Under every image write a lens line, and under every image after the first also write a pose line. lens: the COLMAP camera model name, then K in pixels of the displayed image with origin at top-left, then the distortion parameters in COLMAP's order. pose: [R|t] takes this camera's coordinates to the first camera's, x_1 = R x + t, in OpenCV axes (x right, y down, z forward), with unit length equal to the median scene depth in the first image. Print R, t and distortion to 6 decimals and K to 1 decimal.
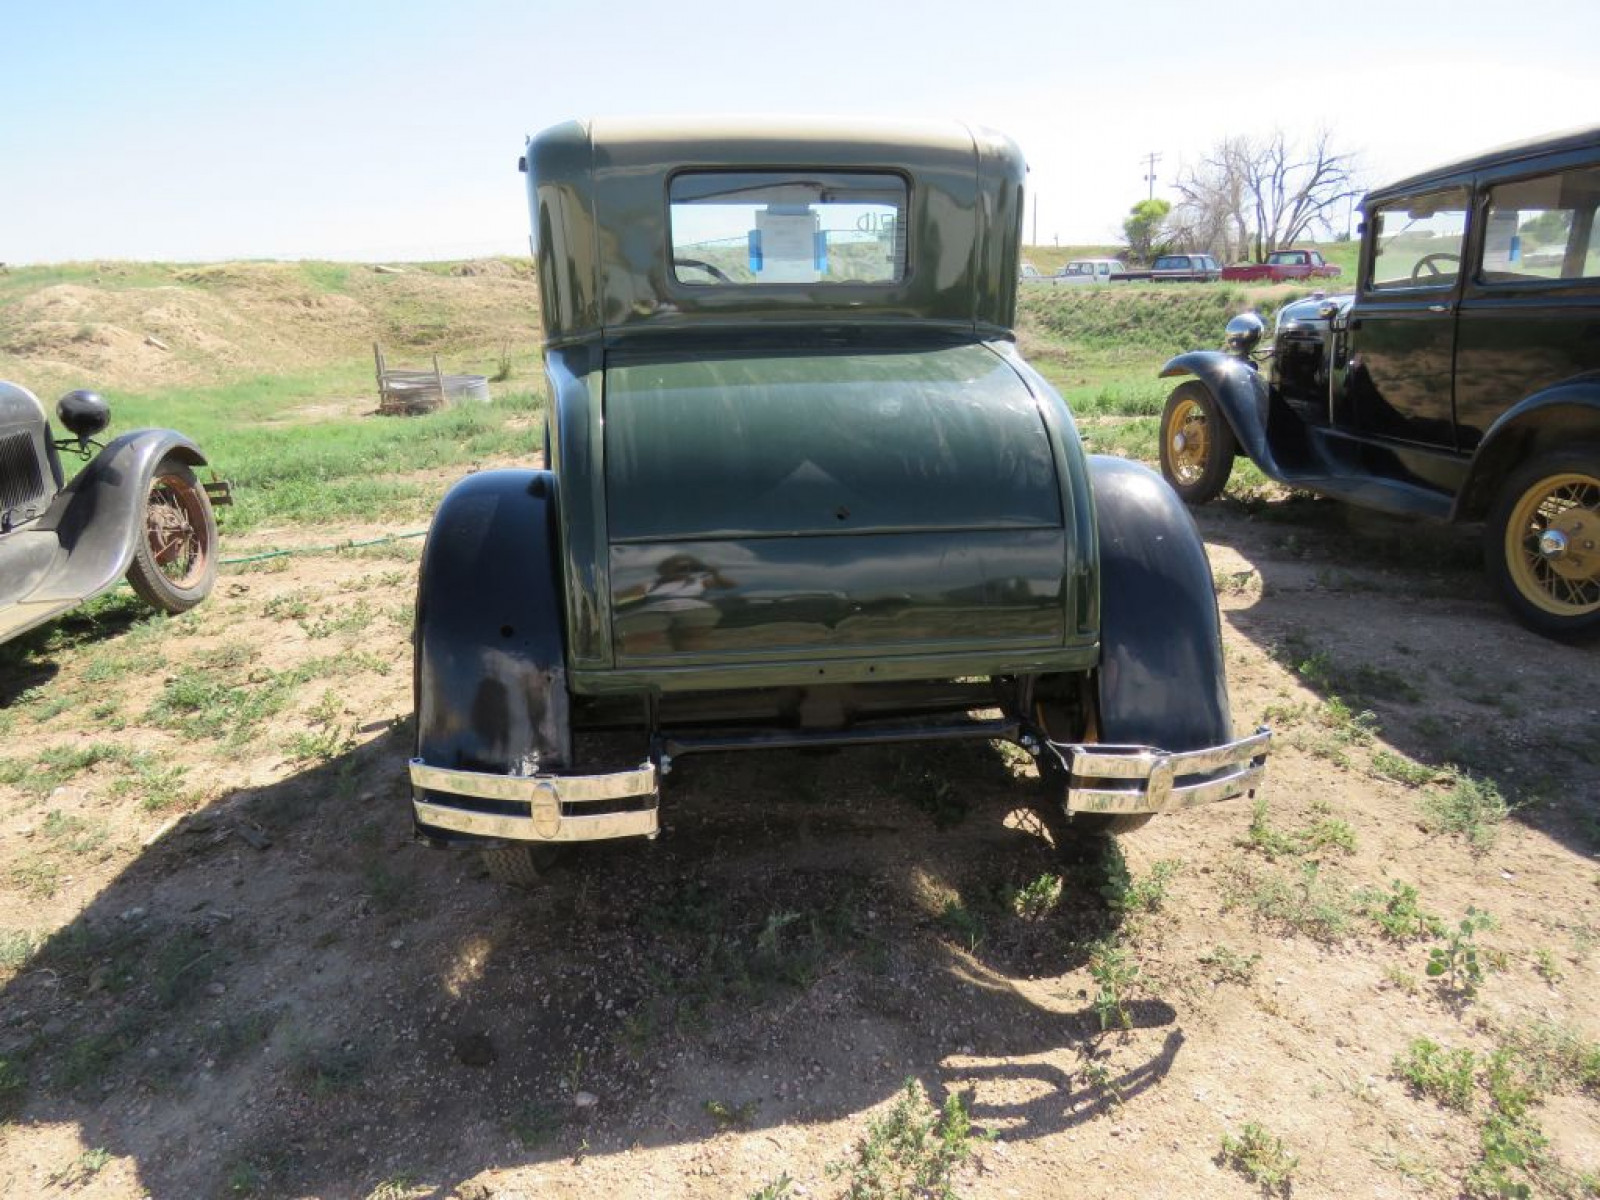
lens RADIAL K [[1034.9, 0, 790.7], [0, 1034.9, 599.4], [0, 0, 1]] dist [-0.008760, 0.006889]
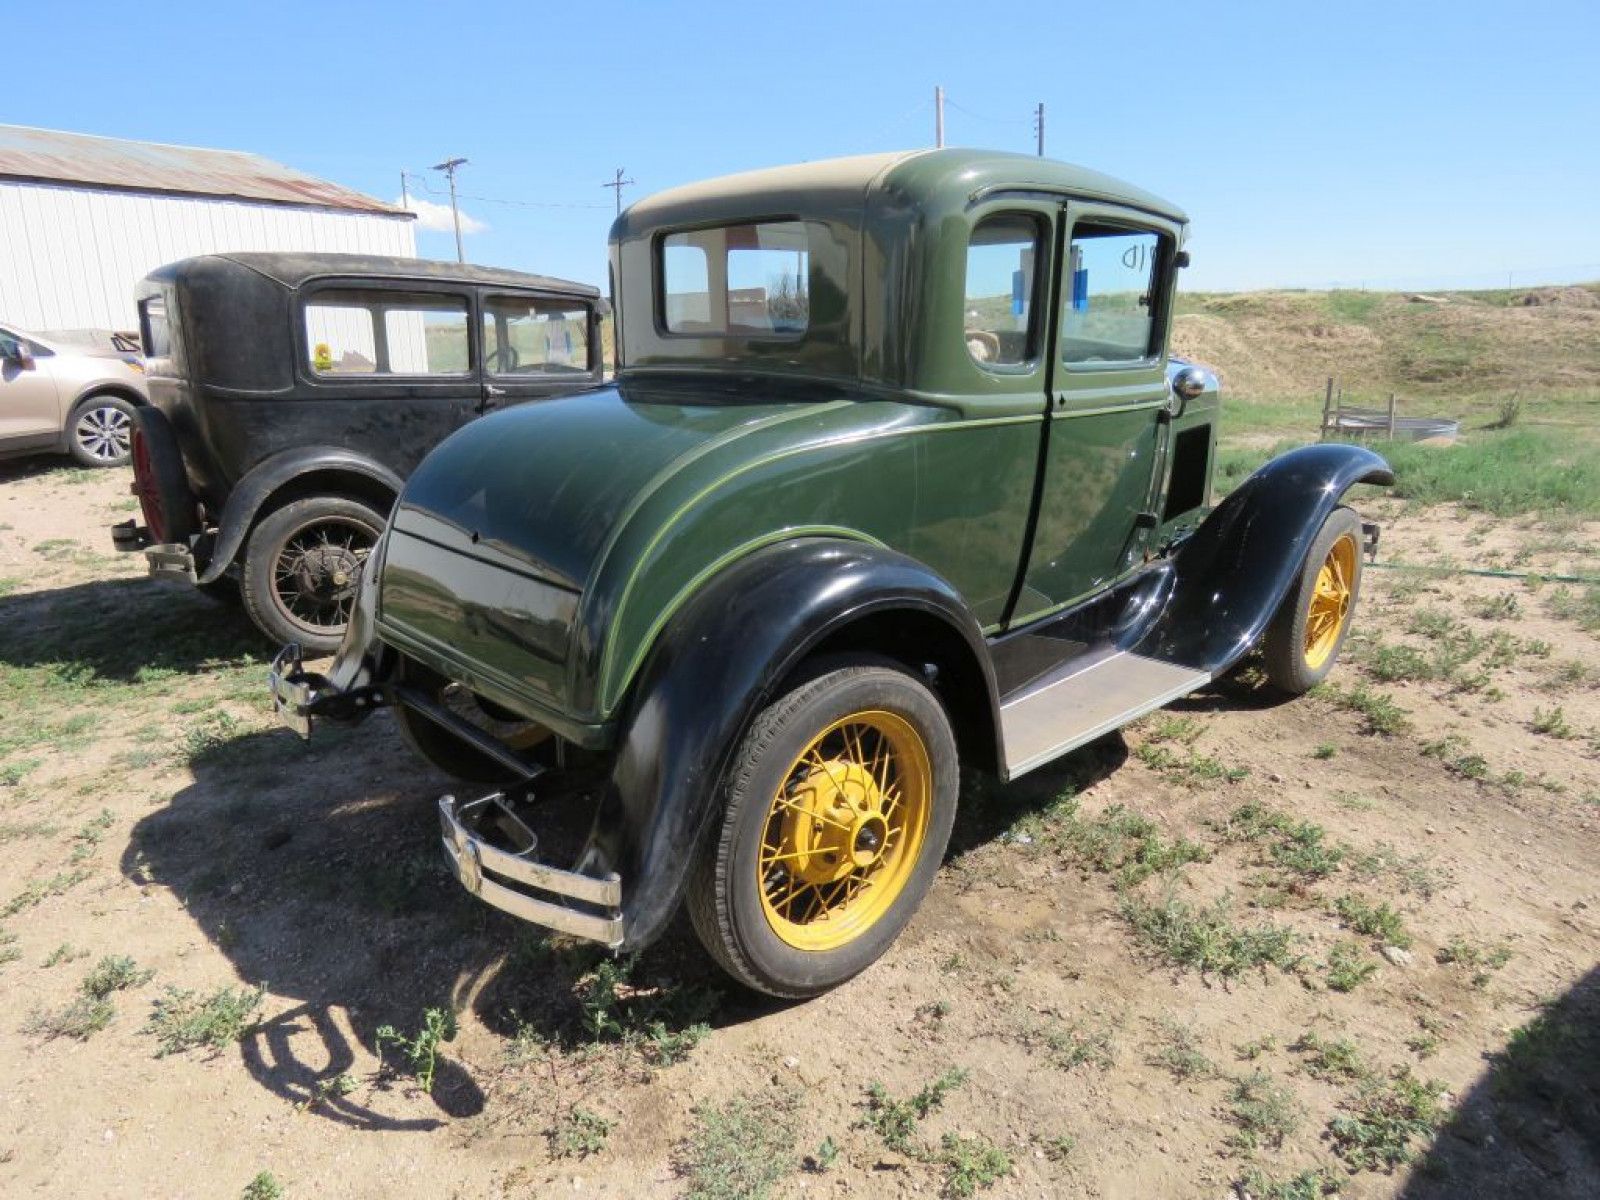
lens RADIAL K [[1034.9, 0, 794.4], [0, 1034.9, 613.3], [0, 0, 1]] dist [-0.008760, 0.006889]
pose [[0.585983, 0.233699, -0.775892, 0.638665], [-0.243259, 0.964079, 0.106663, -0.115814], [0.772948, 0.126240, 0.621783, 0.320713]]
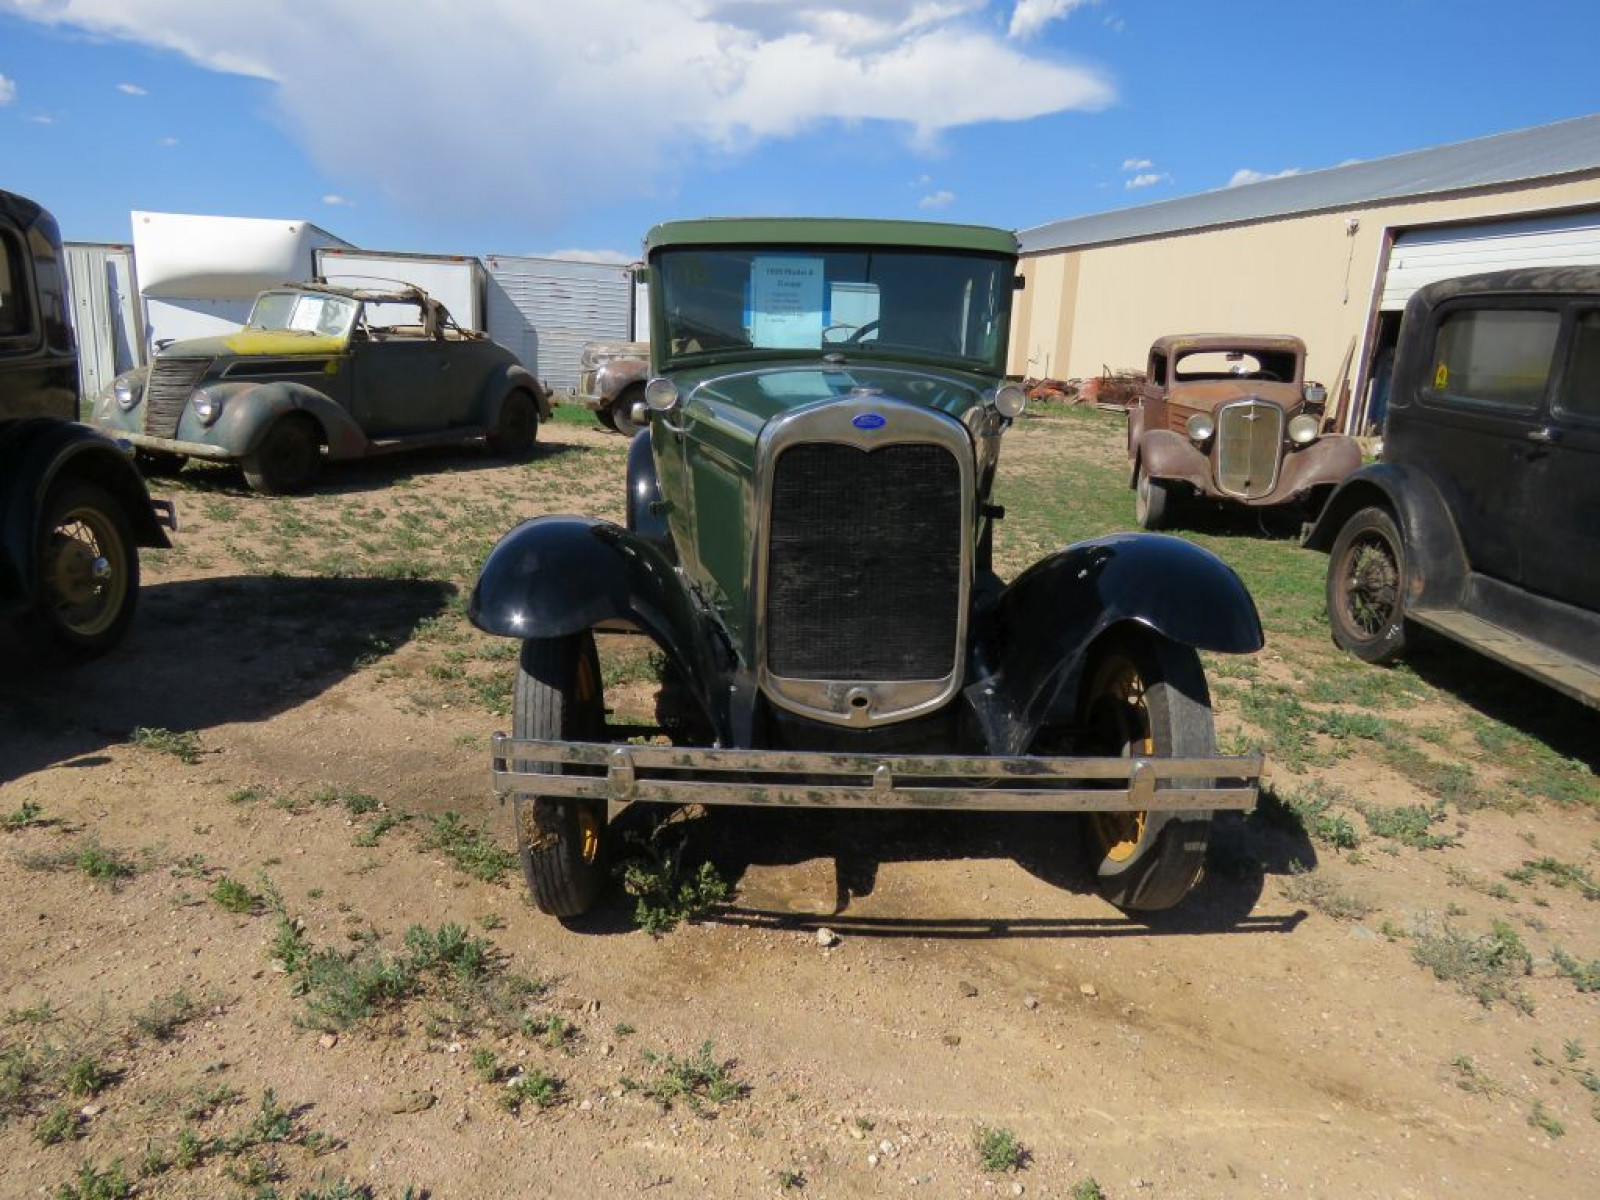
lens RADIAL K [[1034.9, 0, 786.7], [0, 1034.9, 594.9], [0, 0, 1]] dist [-0.008760, 0.006889]
pose [[-0.994659, -0.024764, 0.100203, -0.102887], [0.030300, 0.857964, 0.512815, -0.596660], [-0.098670, 0.513112, -0.852631, 1.942352]]
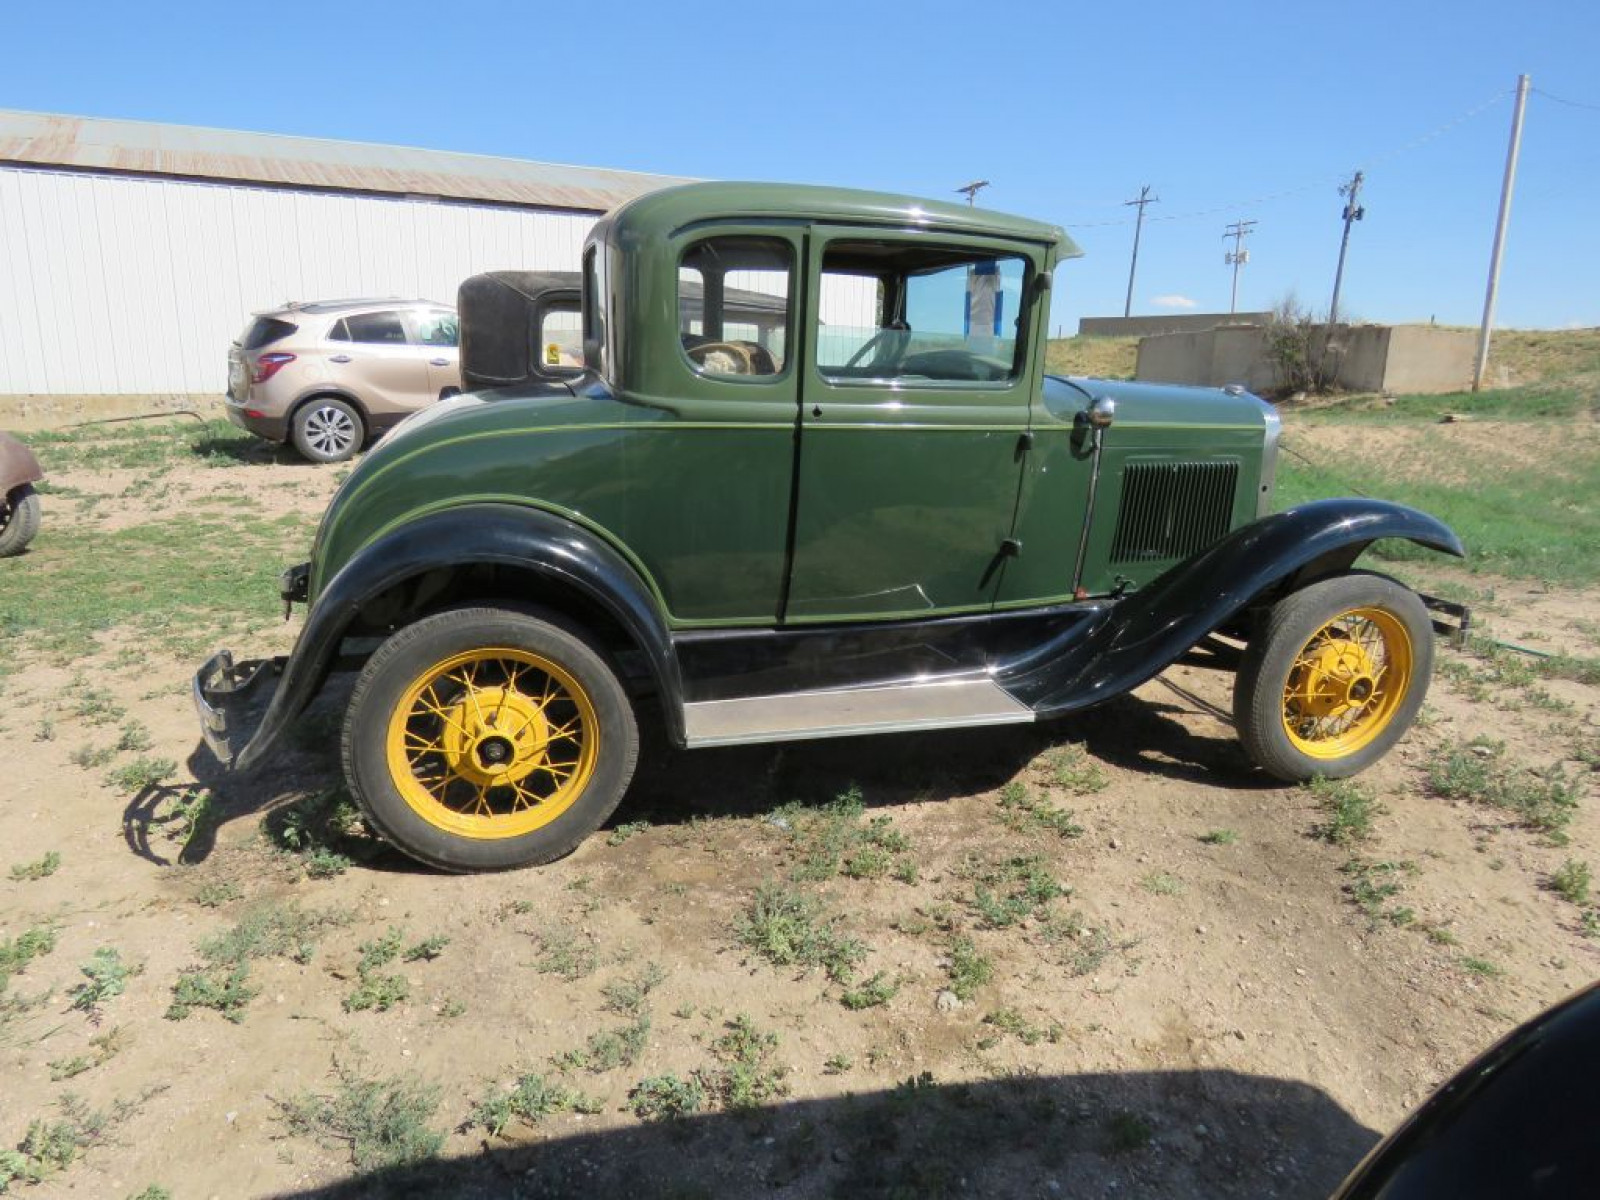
lens RADIAL K [[1034.9, 0, 790.5], [0, 1034.9, 614.0], [0, 0, 1]] dist [-0.008760, 0.006889]
pose [[0.131000, 0.279614, -0.951134, 0.916780], [-0.320470, 0.919836, 0.226275, -0.254895], [0.938157, 0.275168, 0.210106, 0.749103]]
